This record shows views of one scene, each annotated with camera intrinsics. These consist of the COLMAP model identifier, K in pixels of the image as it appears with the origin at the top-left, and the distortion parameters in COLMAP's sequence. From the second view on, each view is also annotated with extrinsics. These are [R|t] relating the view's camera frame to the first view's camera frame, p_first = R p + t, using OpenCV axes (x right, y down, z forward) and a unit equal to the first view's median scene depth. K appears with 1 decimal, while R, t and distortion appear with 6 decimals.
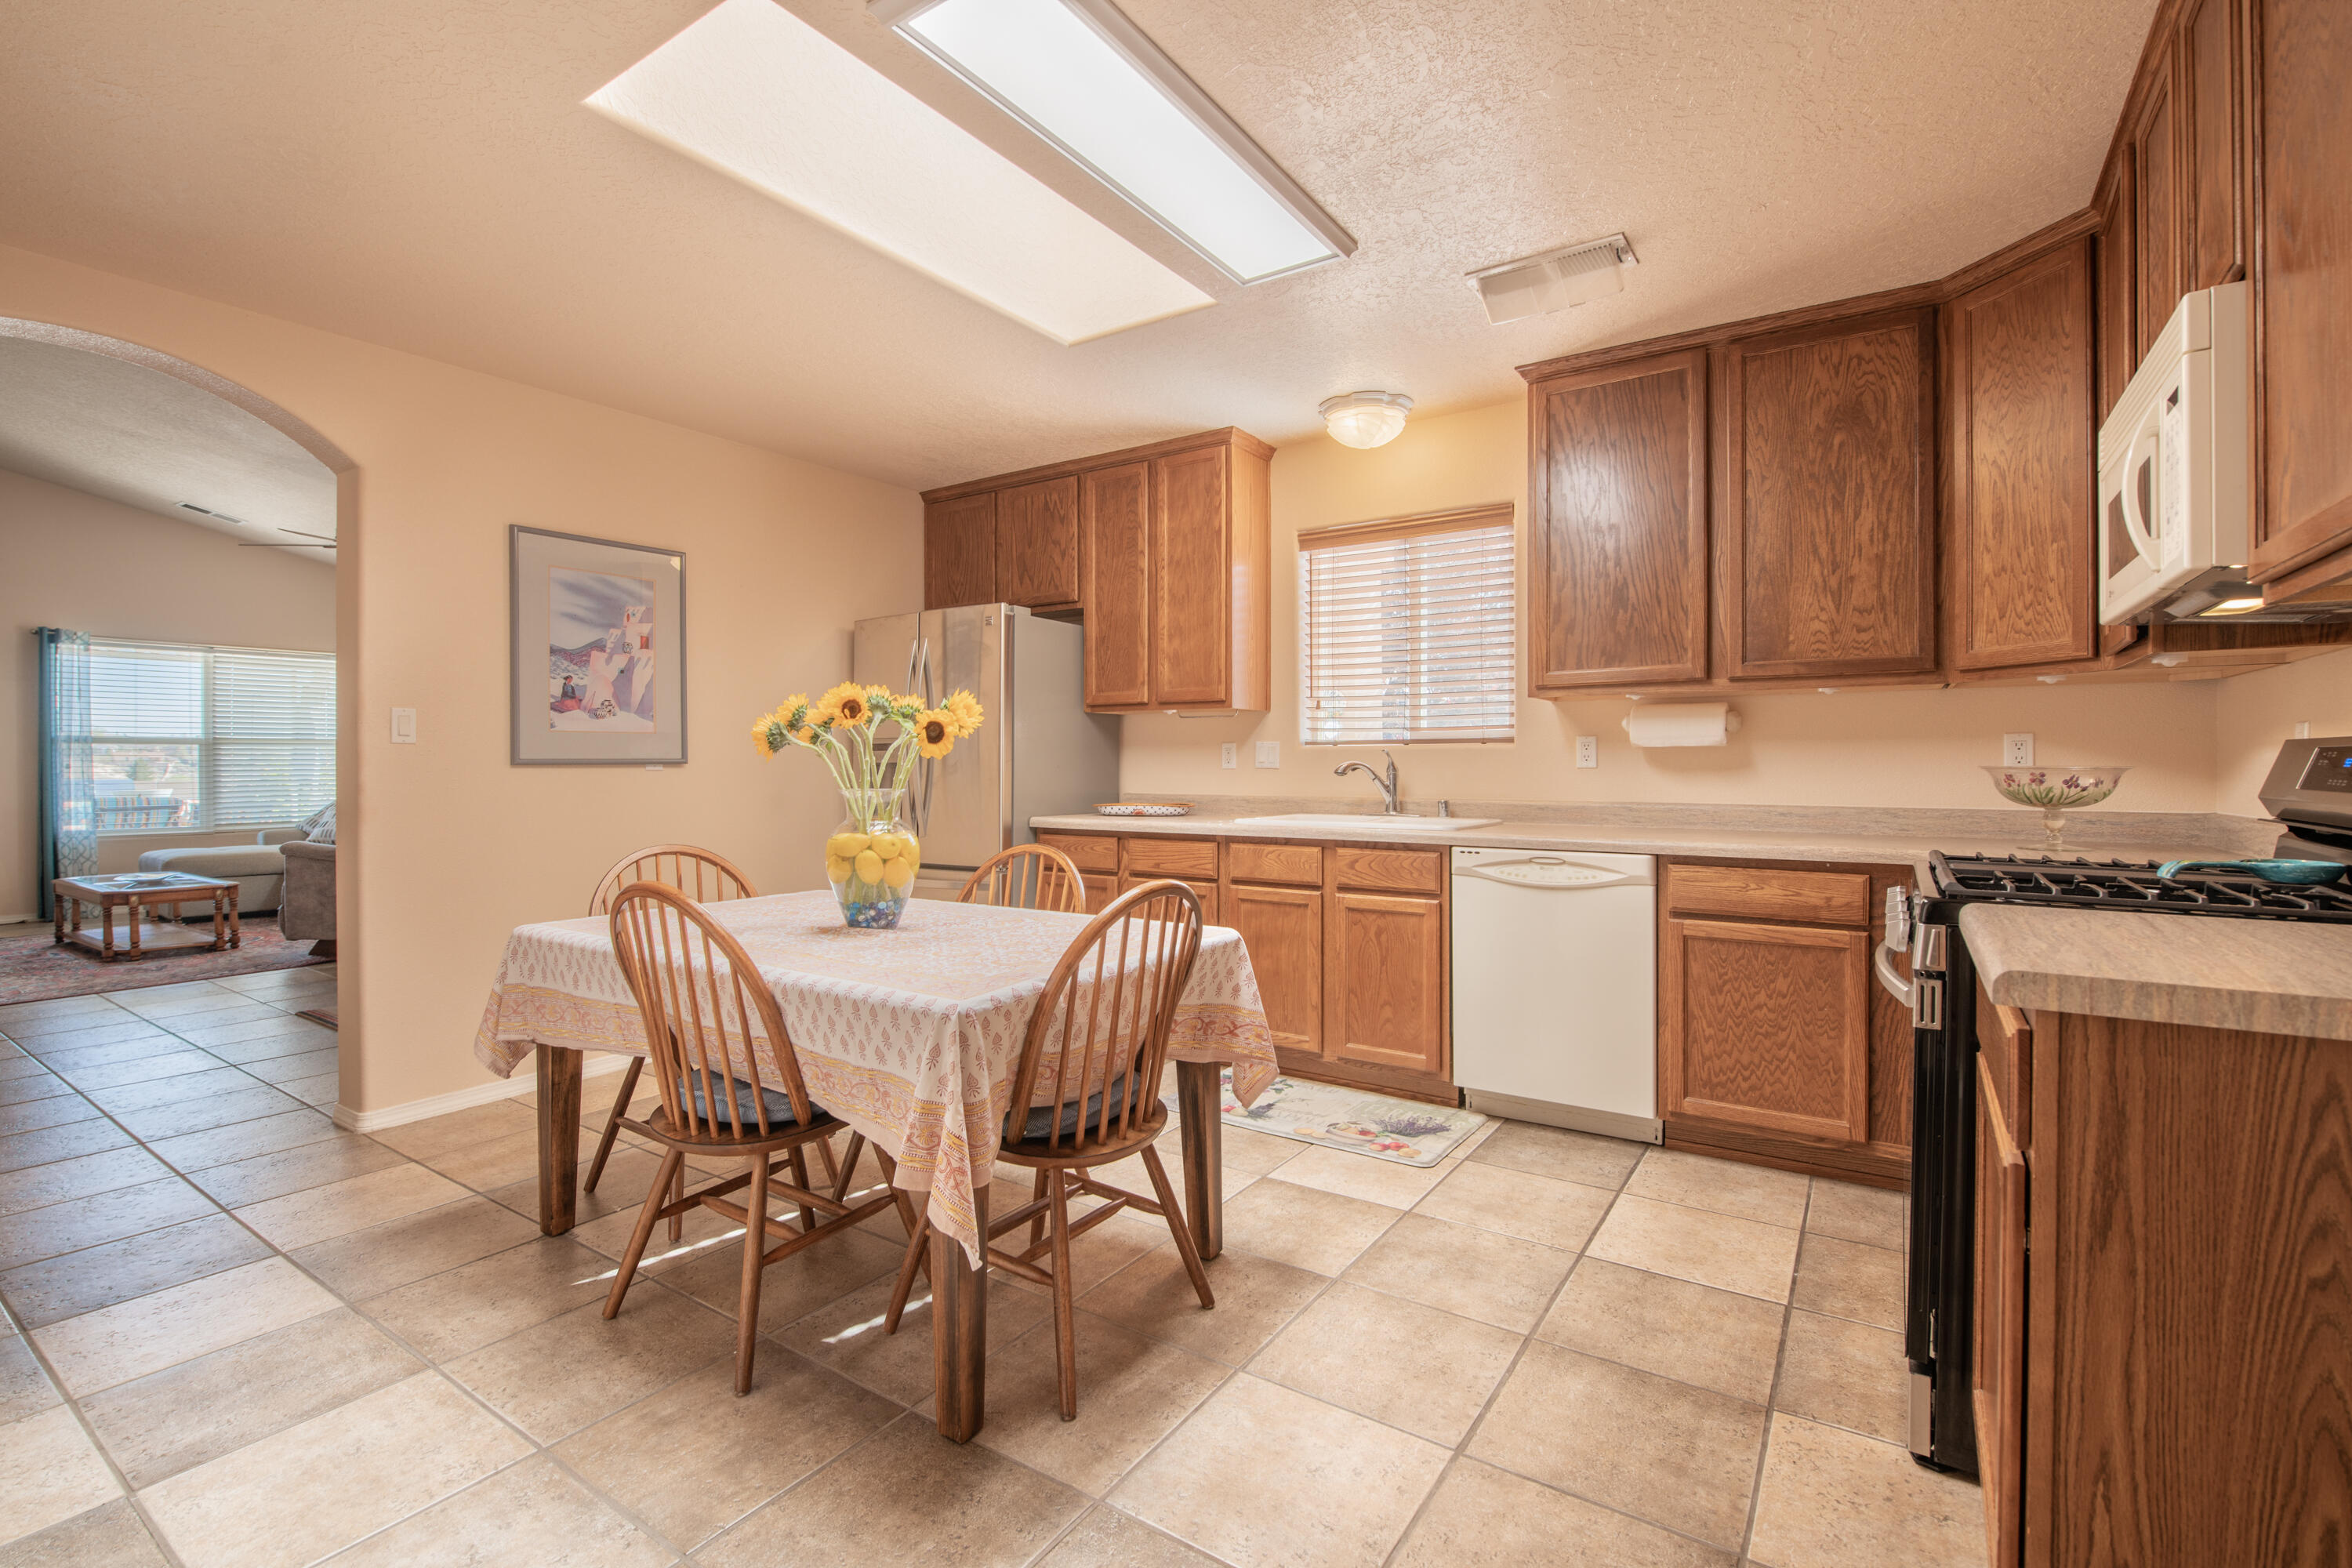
lens RADIAL K [[1048.9, 0, 1184.0], [0, 1048.9, 776.4], [0, 0, 1]] dist [-0.011542, -0.000433]
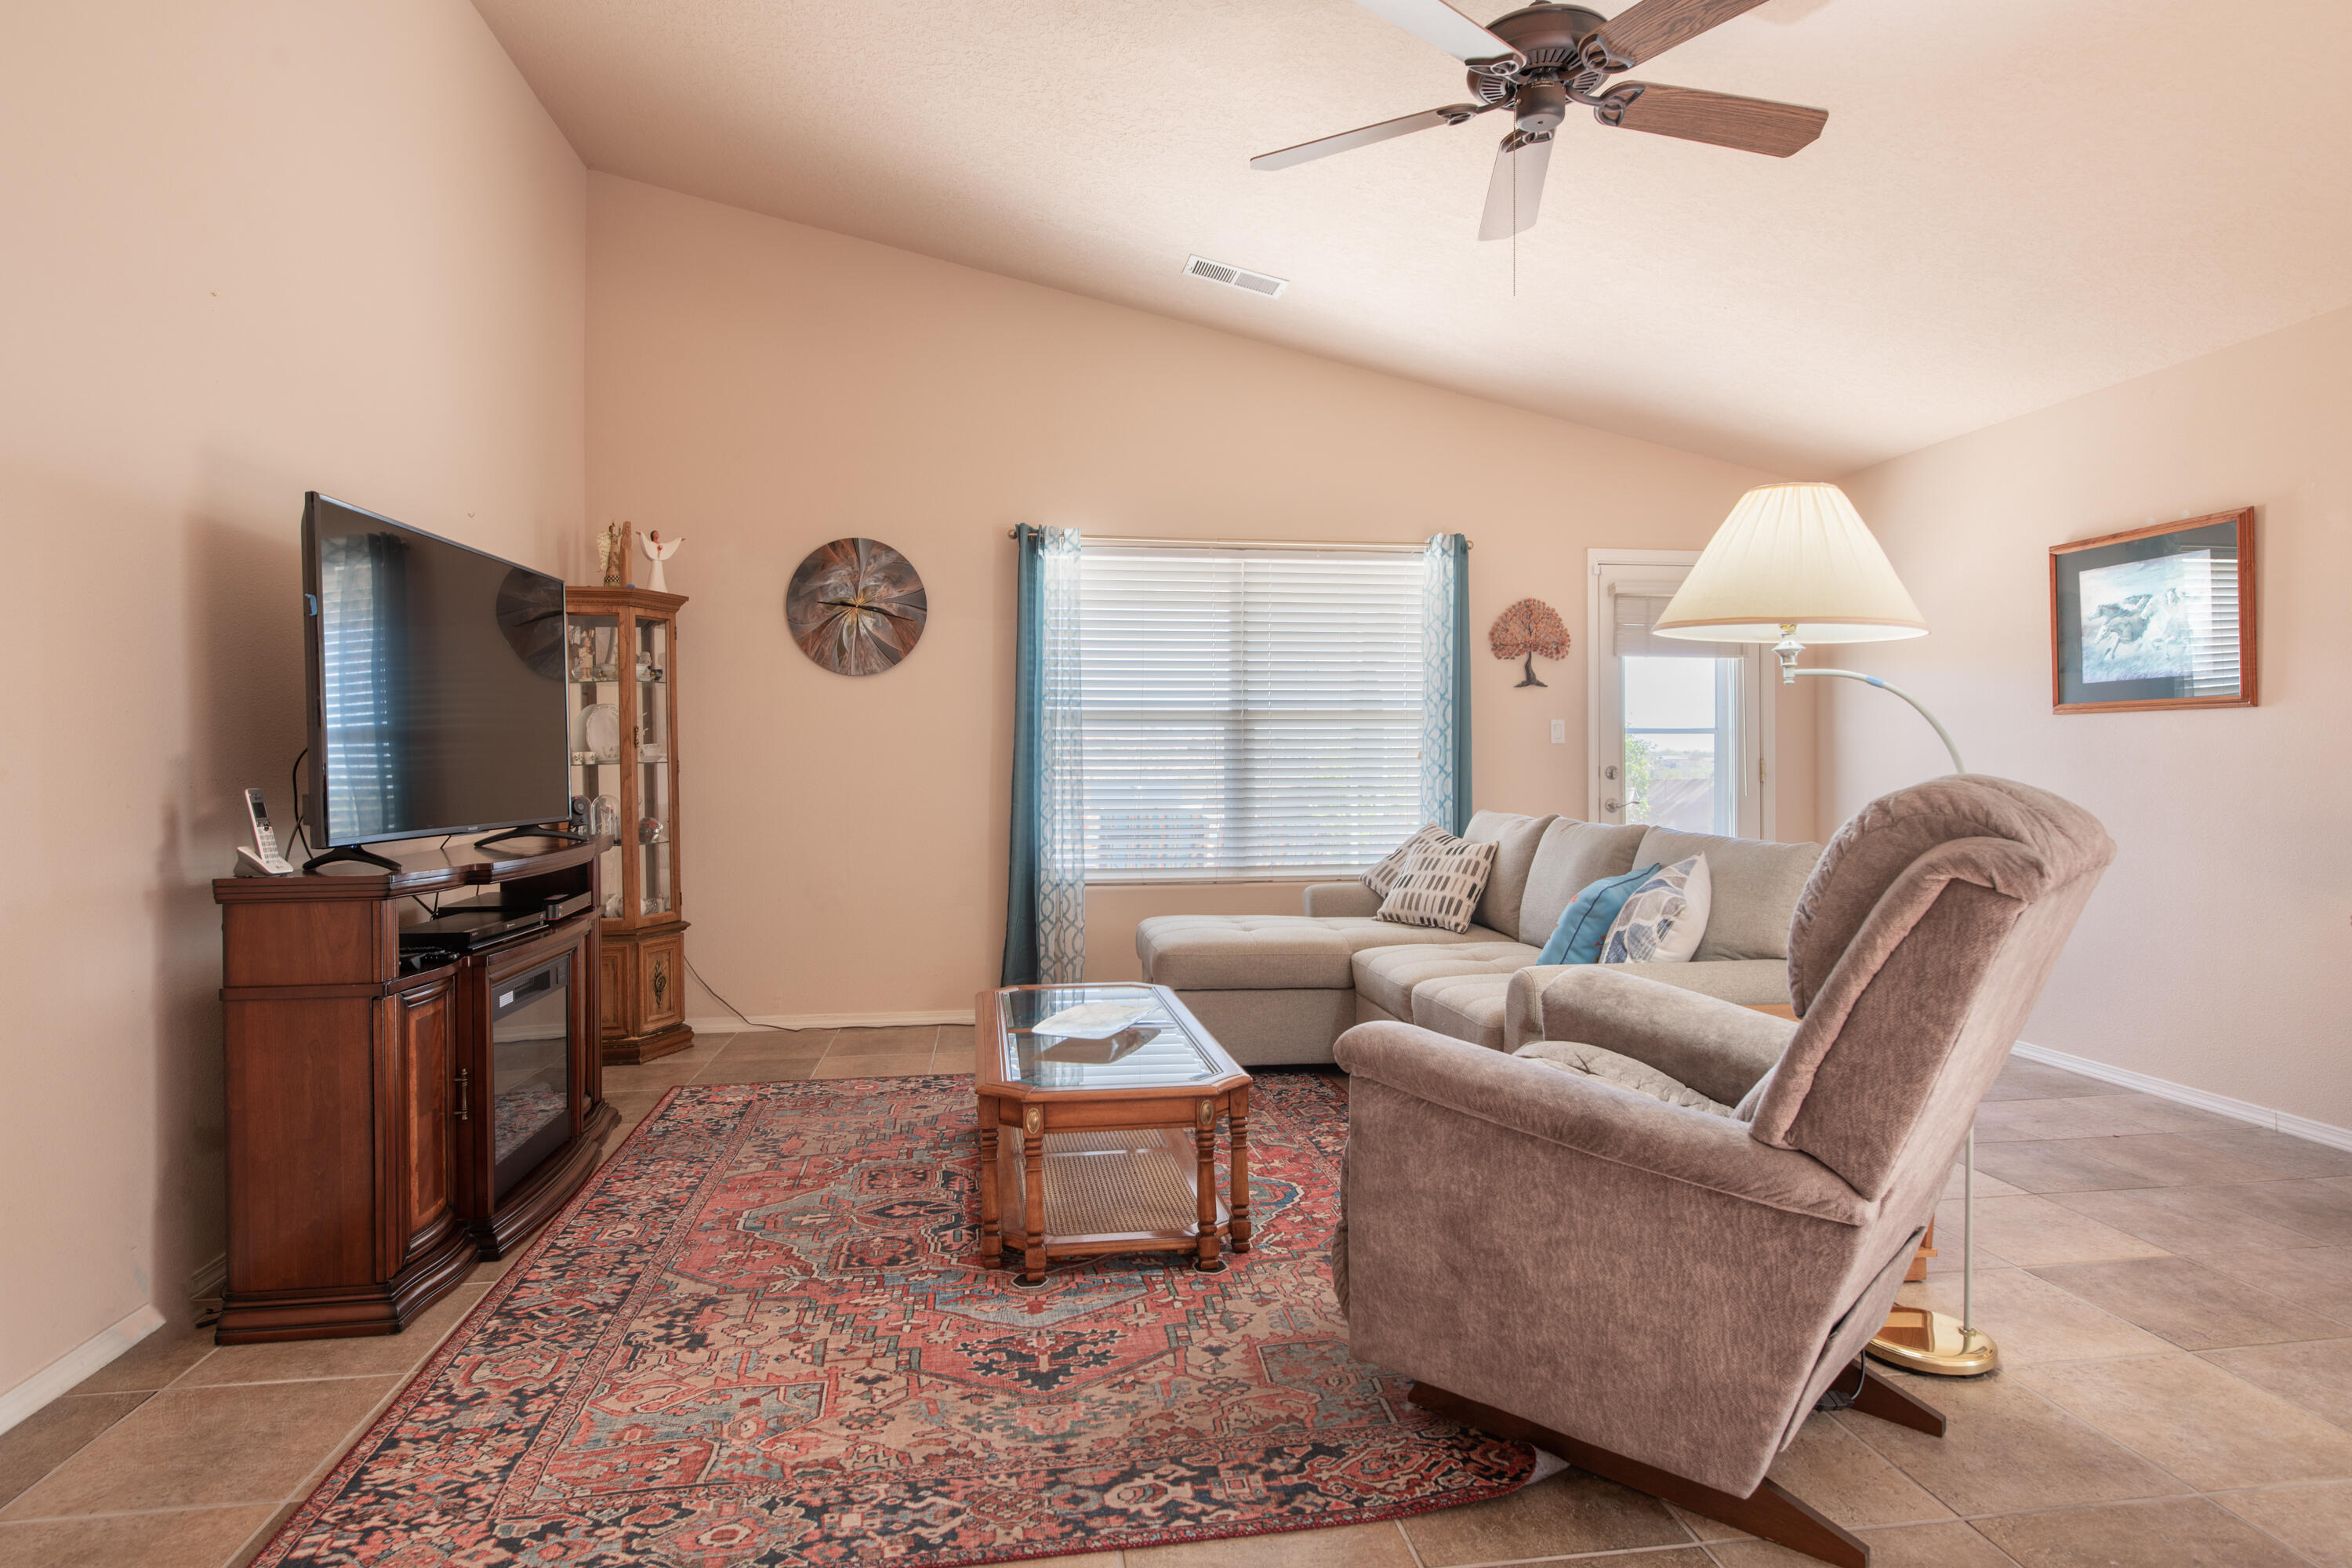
lens RADIAL K [[1280.0, 0, 1181.3], [0, 1280.0, 769.9], [0, 0, 1]] dist [-0.001633, -0.002383]
pose [[0.670981, 0.004085, -0.741463, -0.488098], [-0.005231, 0.999986, 0.000775, -0.006380], [0.741456, 0.003358, 0.670993, 0.560290]]
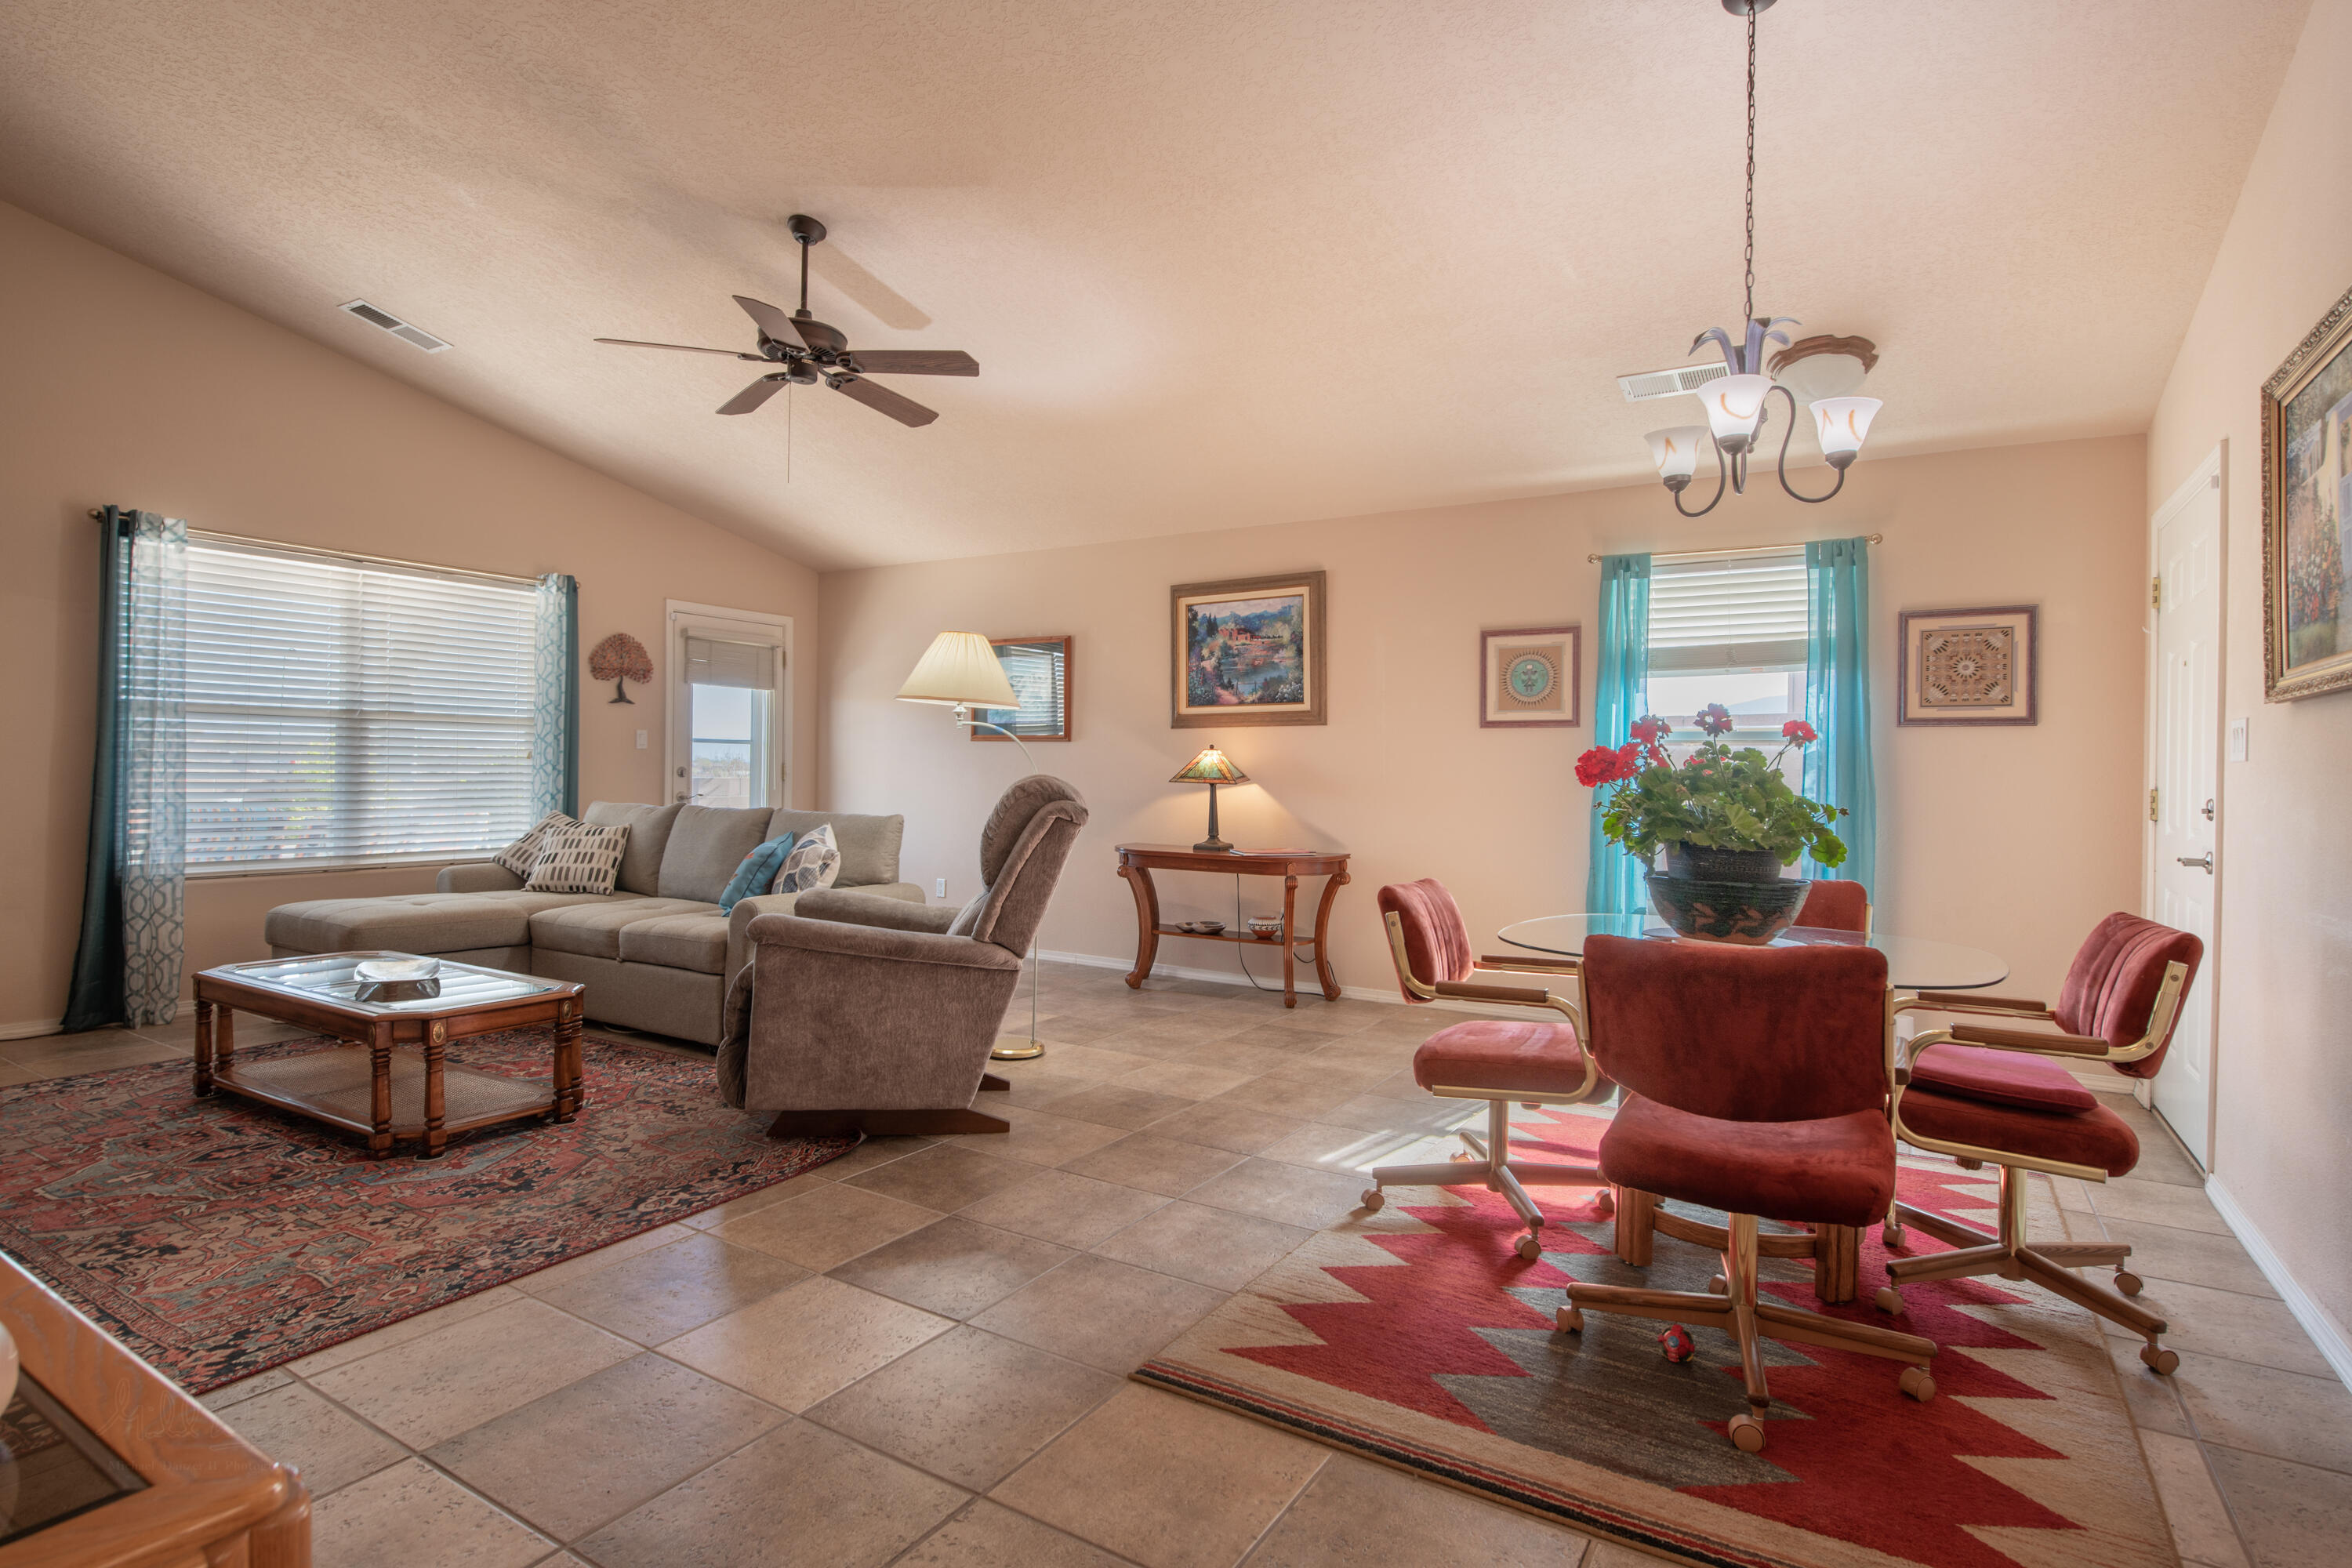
lens RADIAL K [[1179.5, 0, 1188.9], [0, 1179.5, 771.7], [0, 0, 1]] dist [-0.002760, -0.003961]
pose [[0.998950, 0.016873, 0.042603, -0.526024], [-0.016464, 0.999815, -0.009932, -0.003390], [-0.042762, 0.009220, 0.999043, 0.327254]]
